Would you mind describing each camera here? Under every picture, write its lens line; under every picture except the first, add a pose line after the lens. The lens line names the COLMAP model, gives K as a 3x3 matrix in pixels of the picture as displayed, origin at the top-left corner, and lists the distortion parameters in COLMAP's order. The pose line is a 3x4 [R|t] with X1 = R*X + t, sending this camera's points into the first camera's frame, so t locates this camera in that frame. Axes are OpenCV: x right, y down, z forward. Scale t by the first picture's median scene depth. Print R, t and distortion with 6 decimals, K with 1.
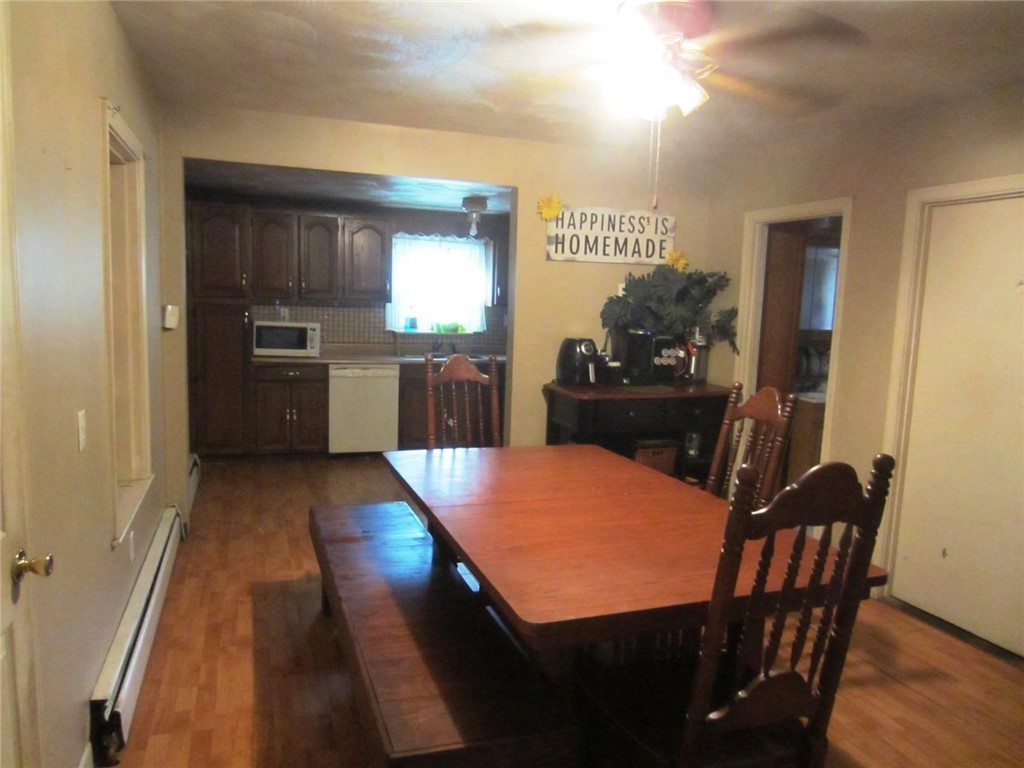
lens RADIAL K [[650.0, 0, 506.9], [0, 650.0, 382.0], [0, 0, 1]] dist [-0.071999, 0.016462]
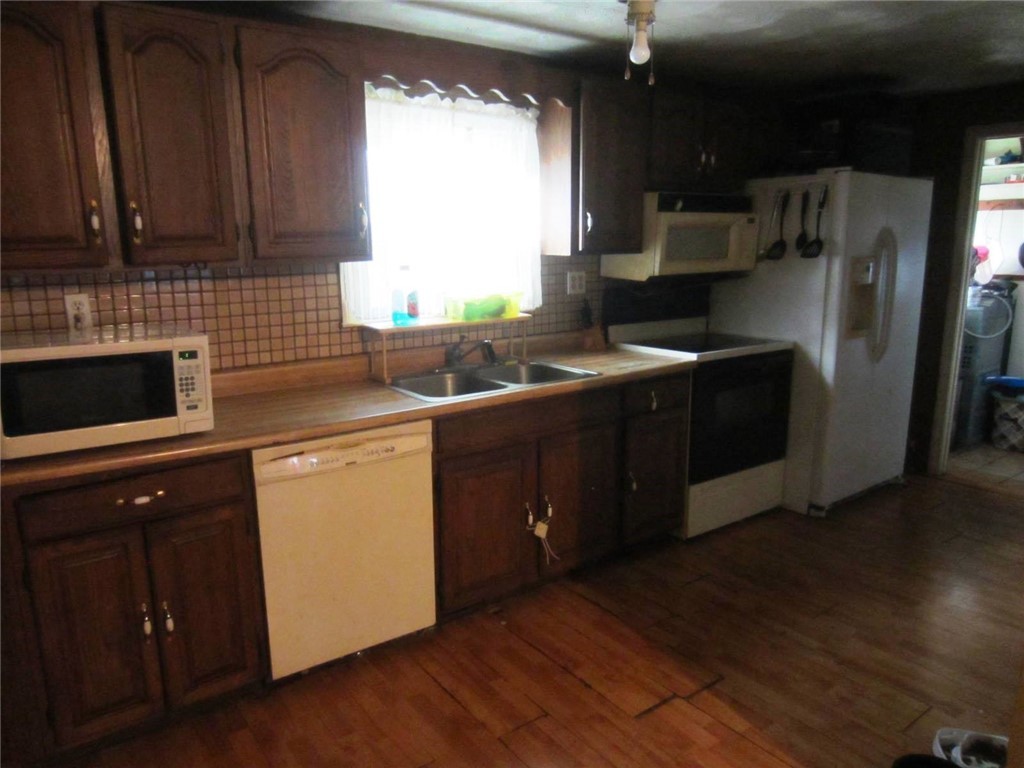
lens RADIAL K [[721.4, 0, 512.0], [0, 721.4, 384.0], [0, 0, 1]] dist [-0.030206, 0.008329]
pose [[0.959798, -0.101292, 0.261778, -0.222910], [0.080603, 0.992798, 0.088625, -0.080392], [-0.268870, -0.063962, 0.961050, 0.553957]]
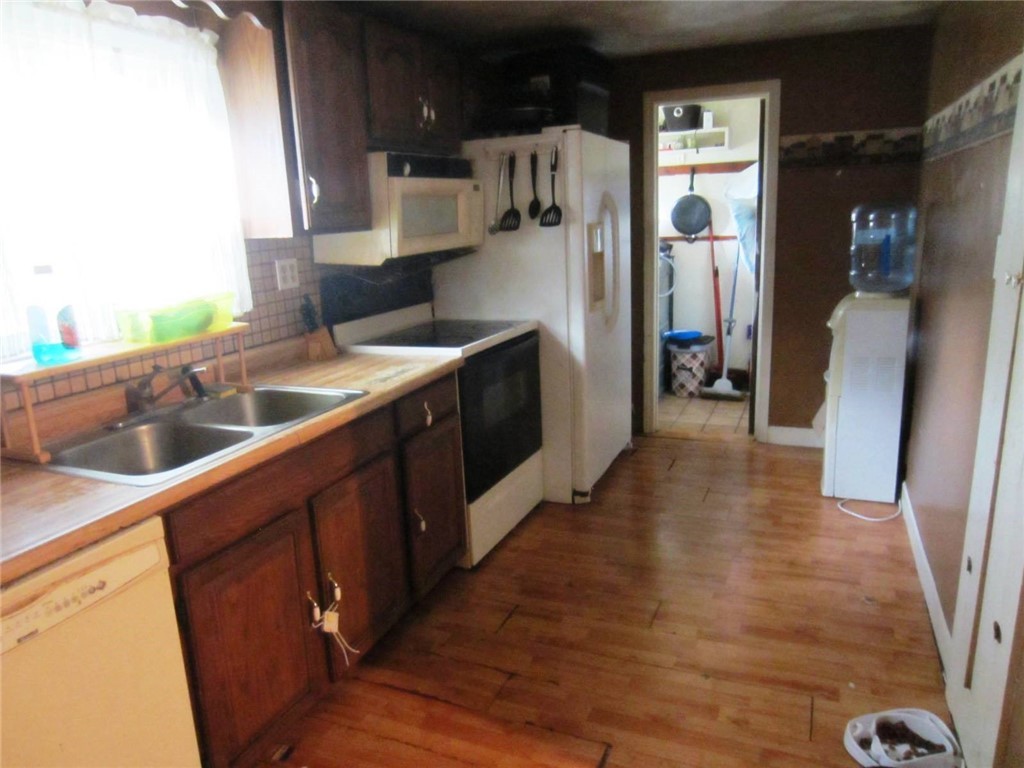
lens RADIAL K [[721.4, 0, 512.0], [0, 721.4, 384.0], [0, 0, 1]] dist [-0.030206, 0.008329]
pose [[0.691527, -0.236367, 0.682584, -0.235419], [0.161654, 0.971621, 0.172684, -0.095110], [-0.704030, -0.009073, 0.710112, 0.704639]]
